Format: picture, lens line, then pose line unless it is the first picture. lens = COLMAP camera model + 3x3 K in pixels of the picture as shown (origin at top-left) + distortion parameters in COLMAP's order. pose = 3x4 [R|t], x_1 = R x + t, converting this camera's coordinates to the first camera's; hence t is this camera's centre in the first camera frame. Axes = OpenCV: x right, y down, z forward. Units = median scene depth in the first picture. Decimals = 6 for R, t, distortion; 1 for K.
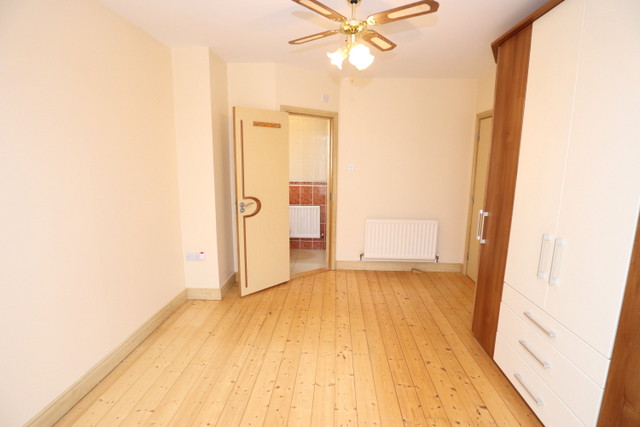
lens RADIAL K [[318.0, 0, 320.0], [0, 318.0, 213.5], [0, 0, 1]] dist [-0.021178, -0.000148]
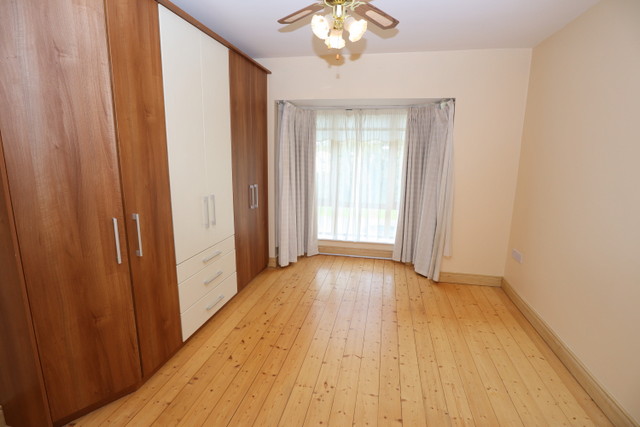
lens RADIAL K [[318.0, 0, 320.0], [0, 318.0, 213.5], [0, 0, 1]] dist [-0.021178, -0.000148]
pose [[-0.987878, -0.057625, 0.144137, -0.003902], [-0.002545, 0.934431, 0.356136, -0.283870], [-0.155209, 0.351452, -0.923251, 1.718321]]
